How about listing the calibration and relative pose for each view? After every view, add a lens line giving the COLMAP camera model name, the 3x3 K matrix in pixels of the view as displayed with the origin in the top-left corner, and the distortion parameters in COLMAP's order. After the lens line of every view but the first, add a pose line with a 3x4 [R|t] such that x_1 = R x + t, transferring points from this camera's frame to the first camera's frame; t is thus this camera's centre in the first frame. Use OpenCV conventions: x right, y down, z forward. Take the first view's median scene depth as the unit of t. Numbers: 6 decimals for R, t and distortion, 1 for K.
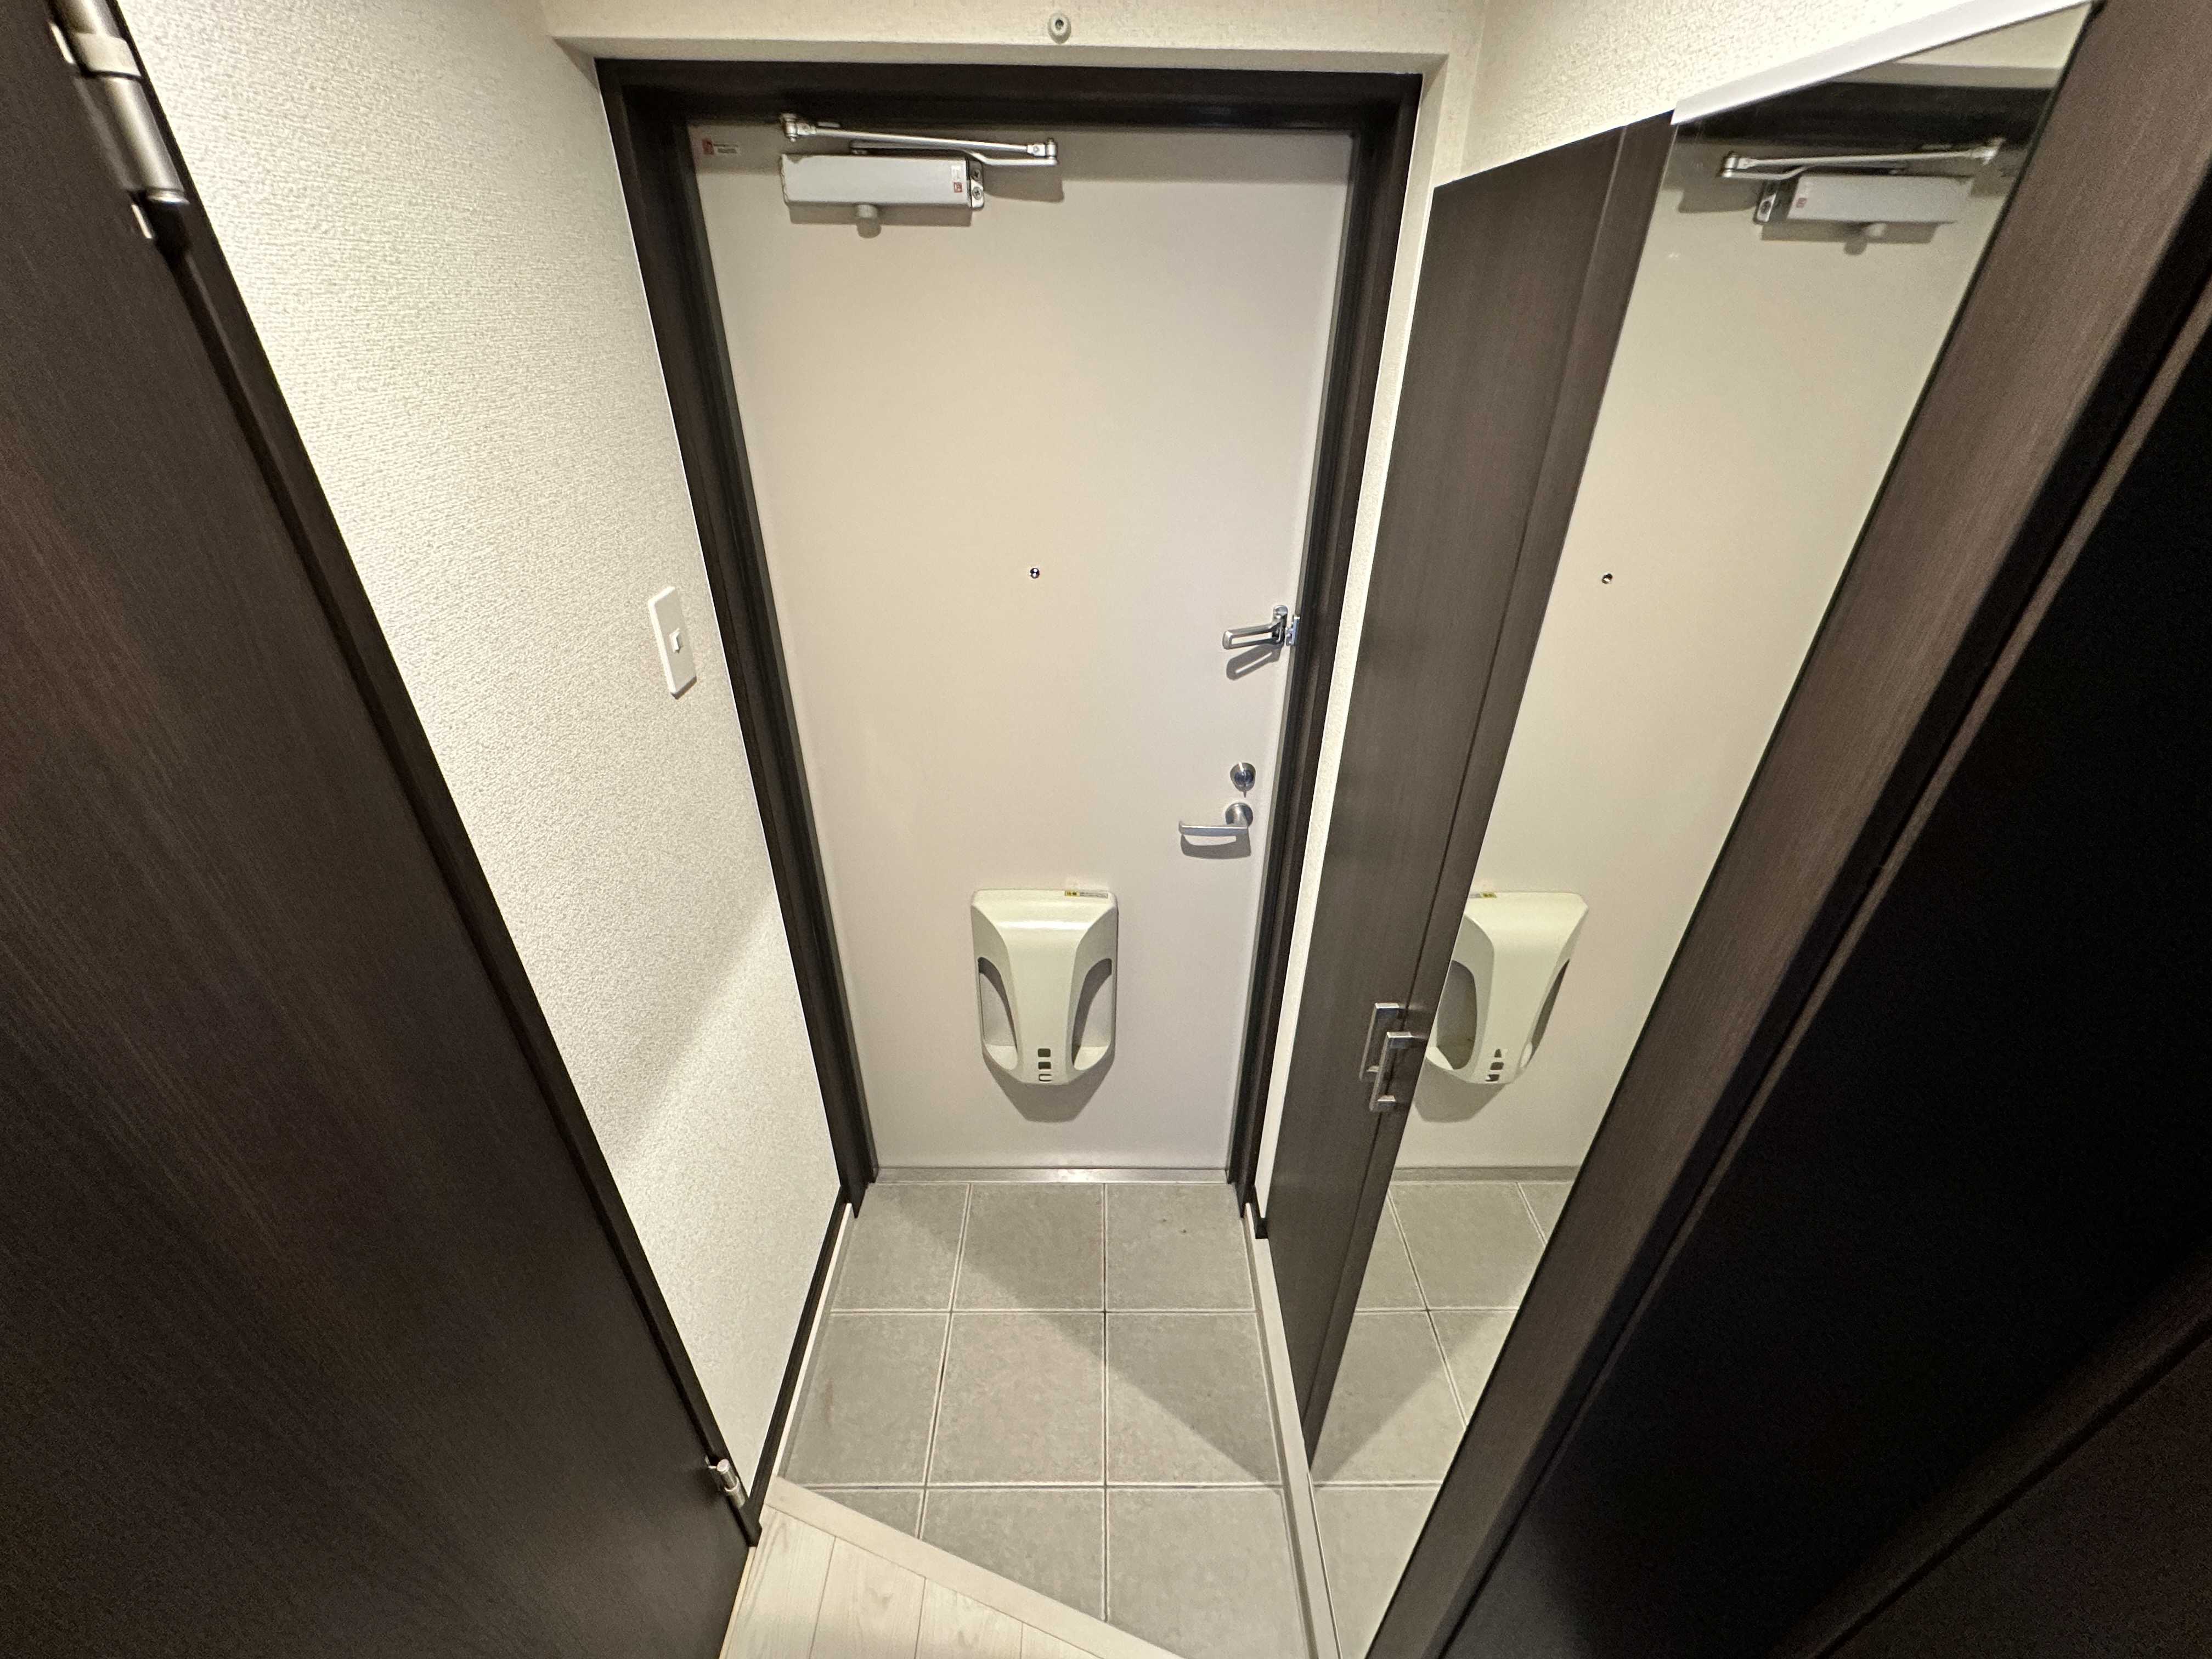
lens RADIAL K [[887.1, 0, 1105.0], [0, 887.1, 828.7], [0, 0, 1]] dist [-0.002041, 0.000827]
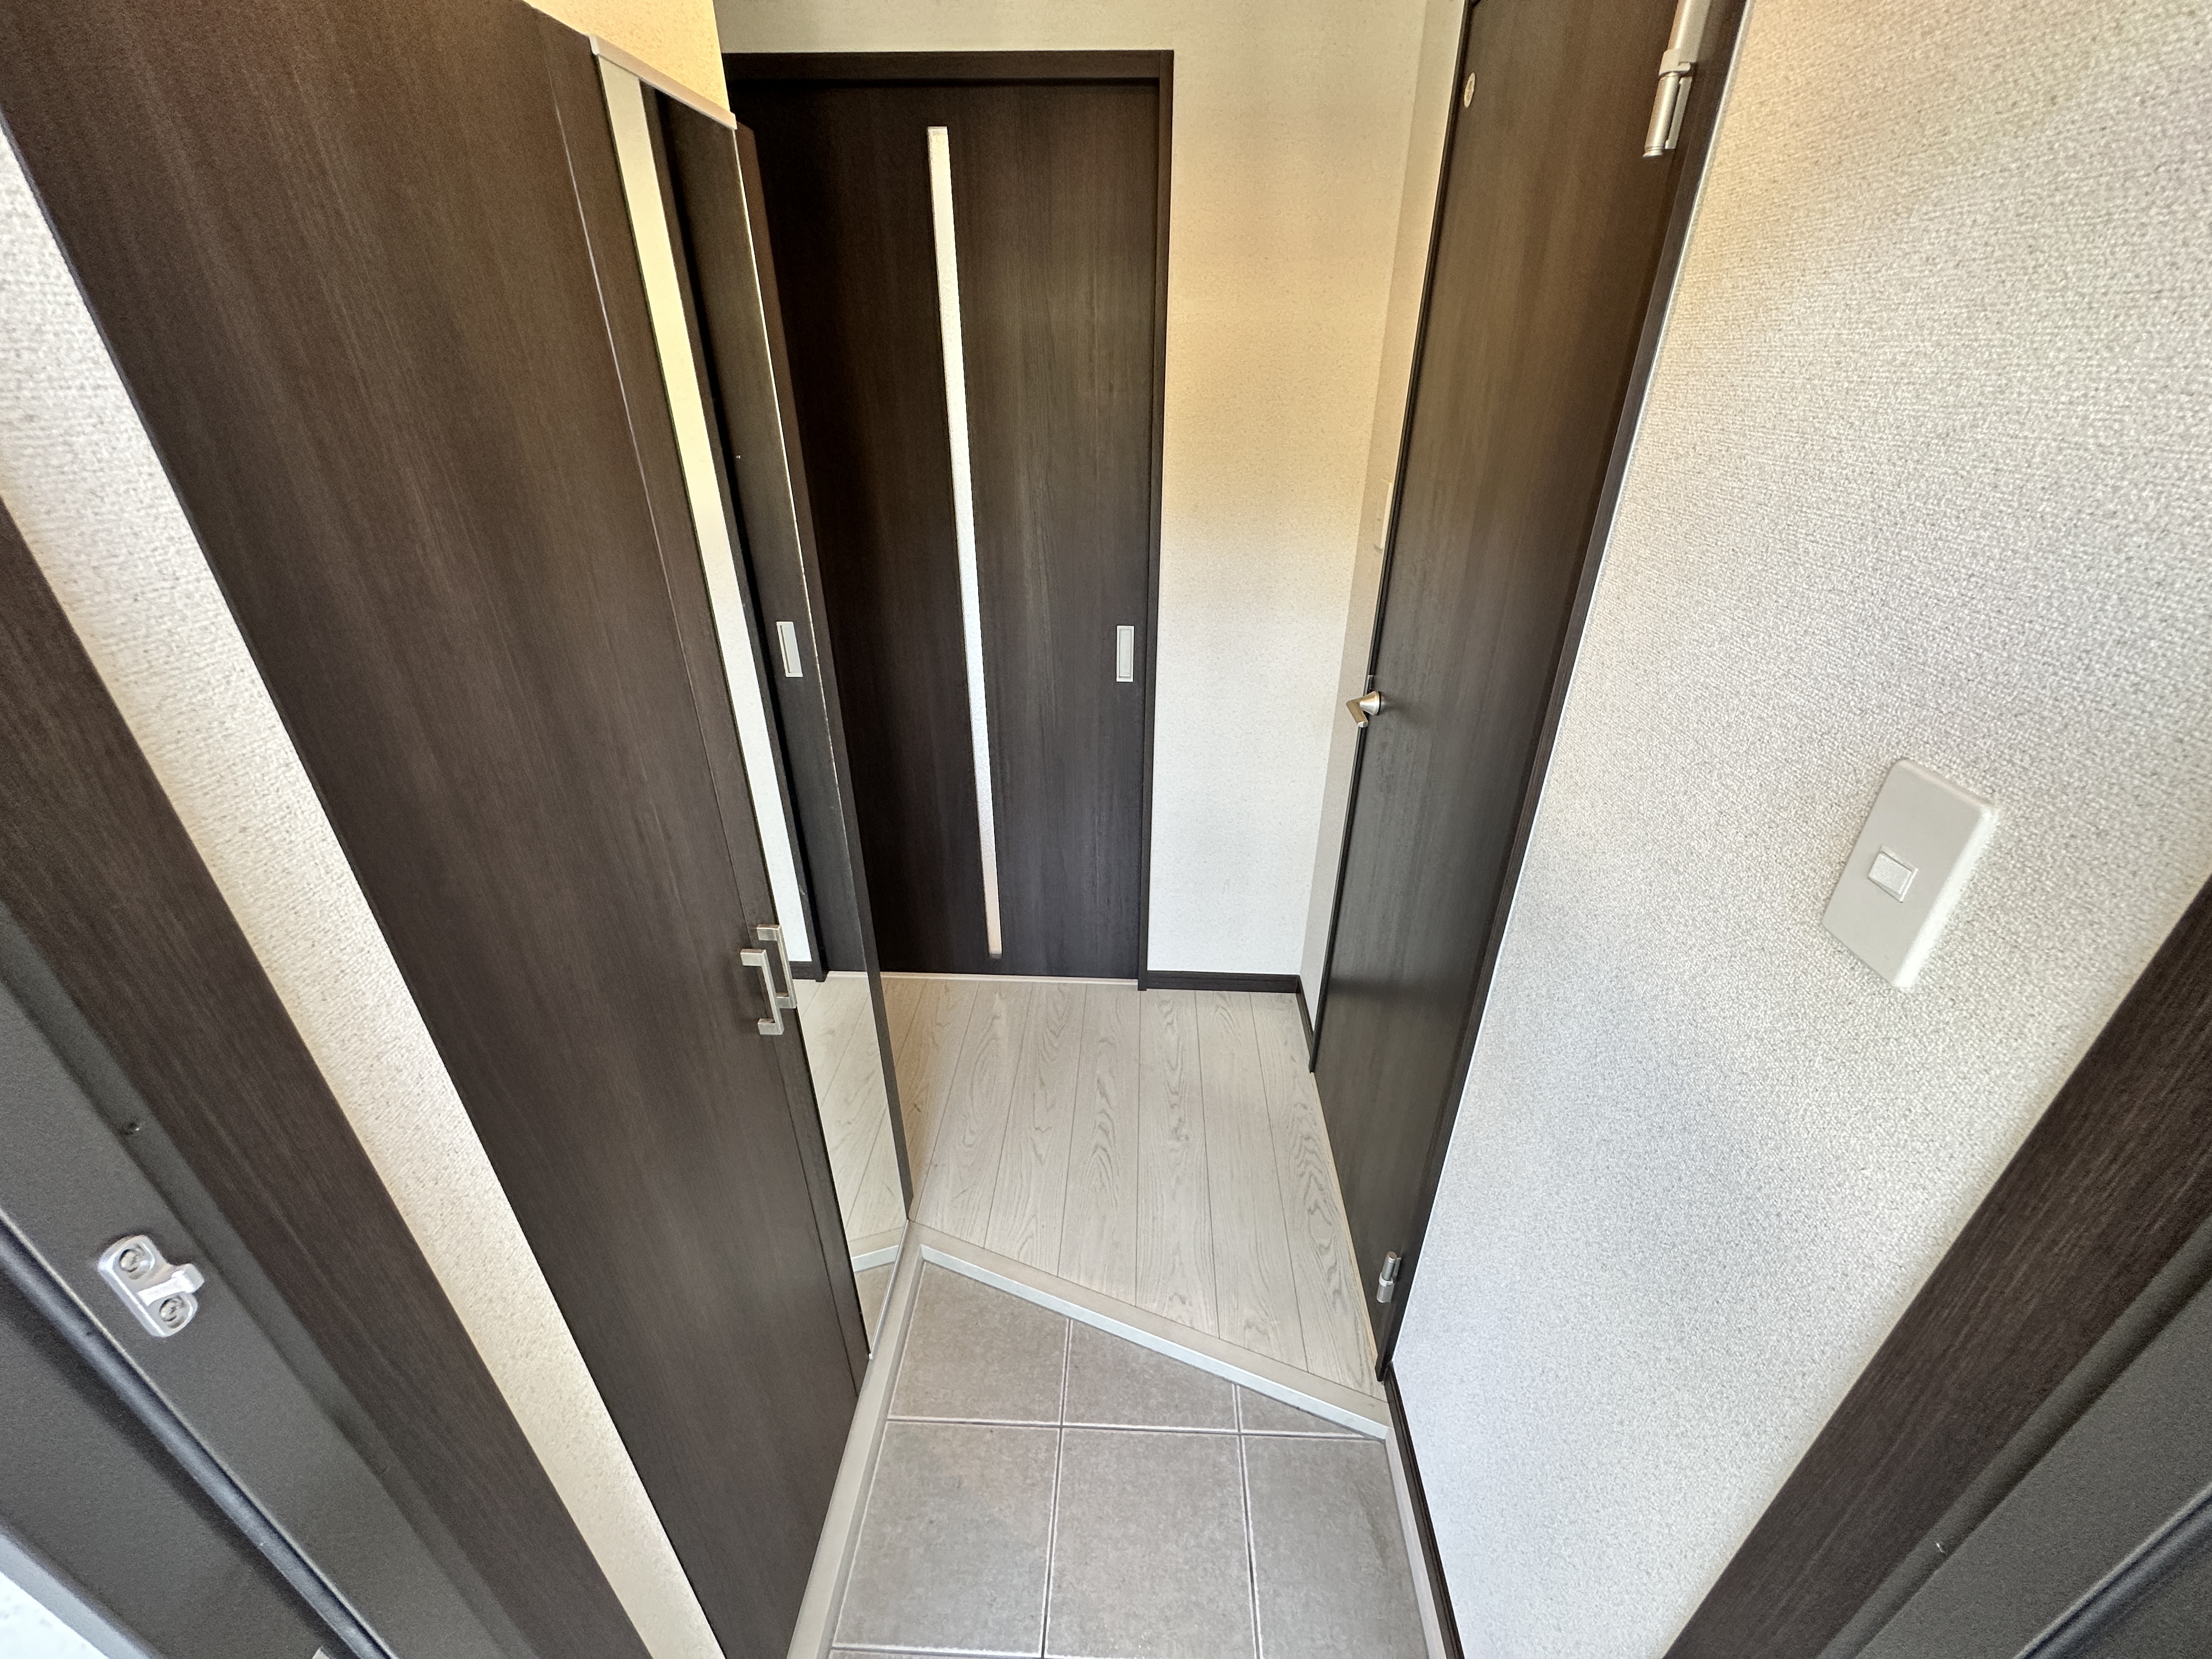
lens RADIAL K [[887.1, 0, 1103.4], [0, 887.1, 832.7], [0, 0, 1]] dist [-0.002041, 0.000827]
pose [[-0.998743, -0.031805, 0.038751, -0.063571], [0.017378, 0.505403, 0.862709, -0.457832], [-0.047023, 0.862297, -0.504215, 0.893747]]
